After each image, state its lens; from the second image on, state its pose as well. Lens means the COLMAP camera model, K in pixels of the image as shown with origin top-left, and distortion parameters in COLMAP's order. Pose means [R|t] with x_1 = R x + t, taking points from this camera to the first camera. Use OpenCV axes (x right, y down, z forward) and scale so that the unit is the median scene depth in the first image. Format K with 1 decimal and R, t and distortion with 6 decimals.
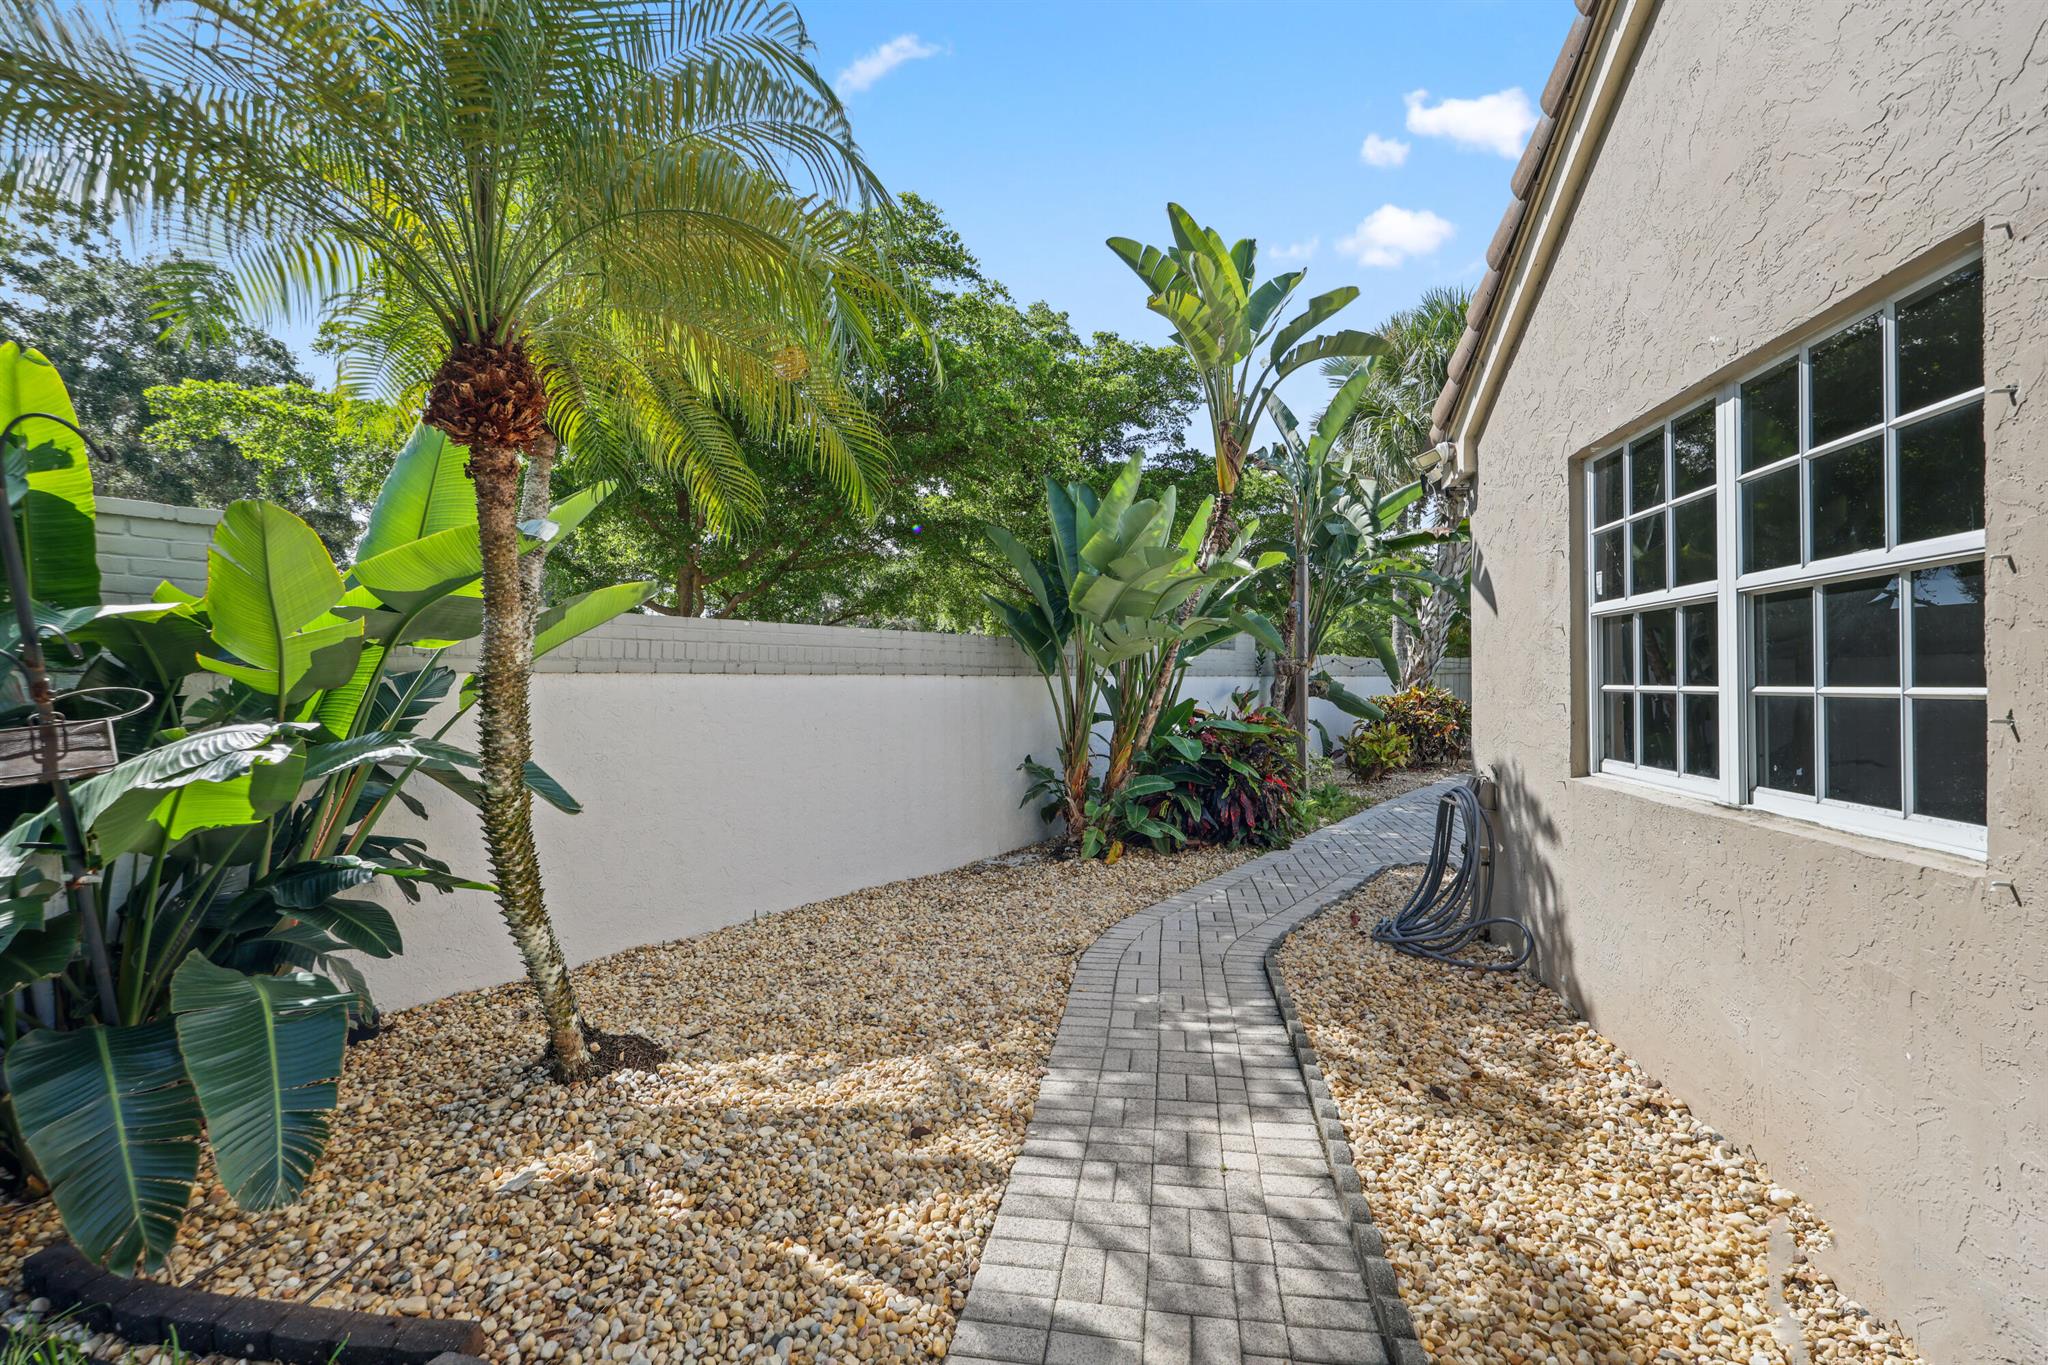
lens RADIAL K [[901.1, 0, 1024.3], [0, 901.1, 688.0], [0, 0, 1]] dist [-0.000321, 0.000594]
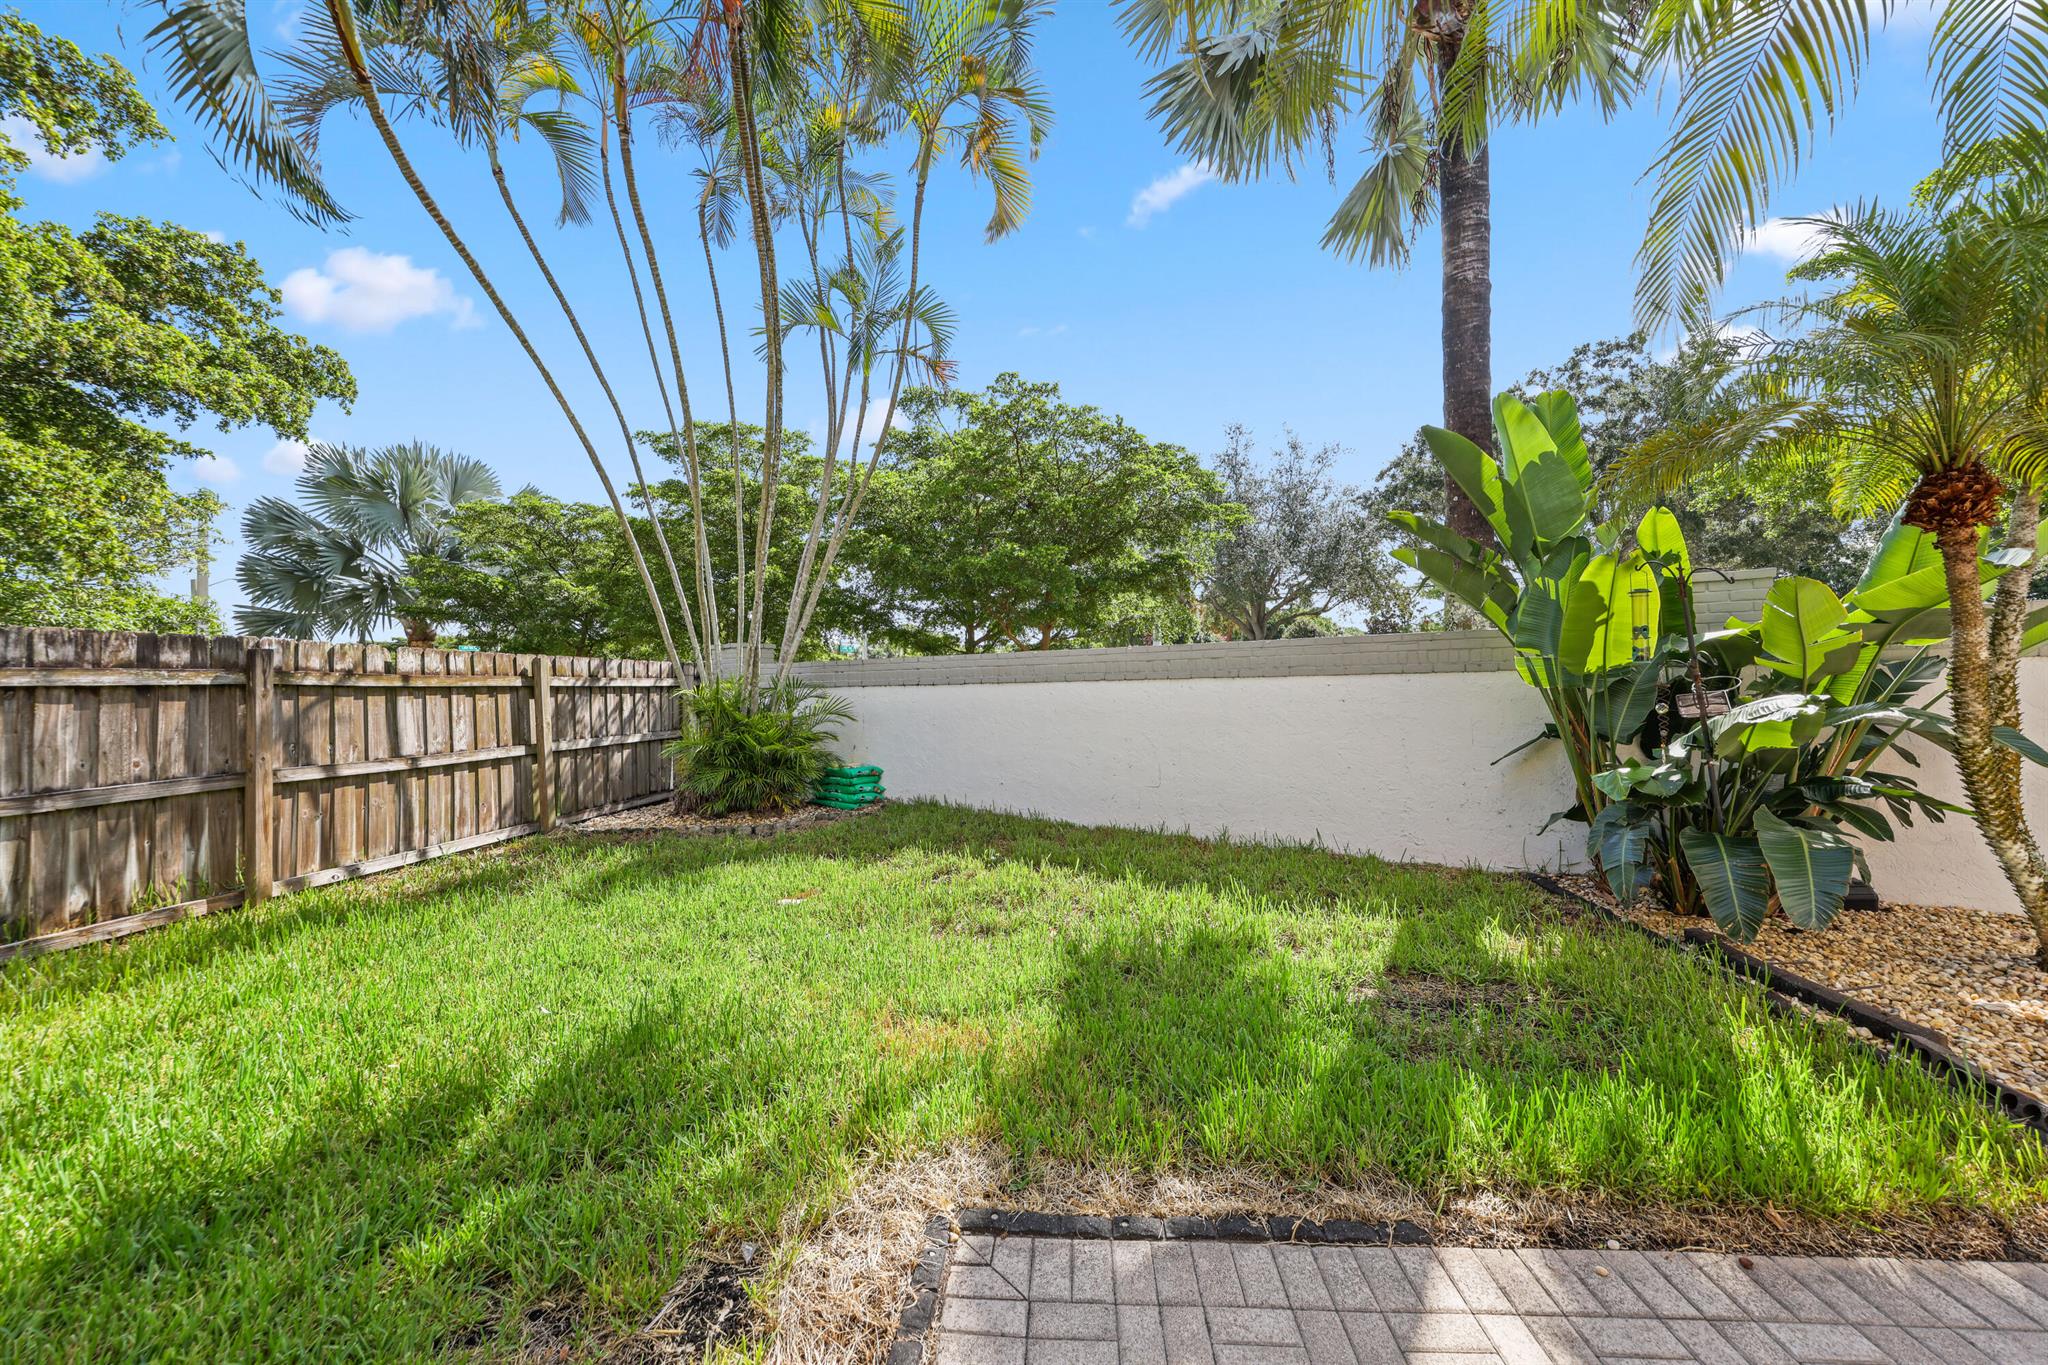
lens RADIAL K [[755.9, 0, 1025.8], [0, 755.9, 680.5], [0, 0, 1]] dist [0.000606, 0.000480]
pose [[0.102383, 0.001907, -0.994743, 0.469159], [0.016773, 0.999853, 0.003643, -0.018741], [0.994604, -0.017058, 0.102336, -0.638653]]
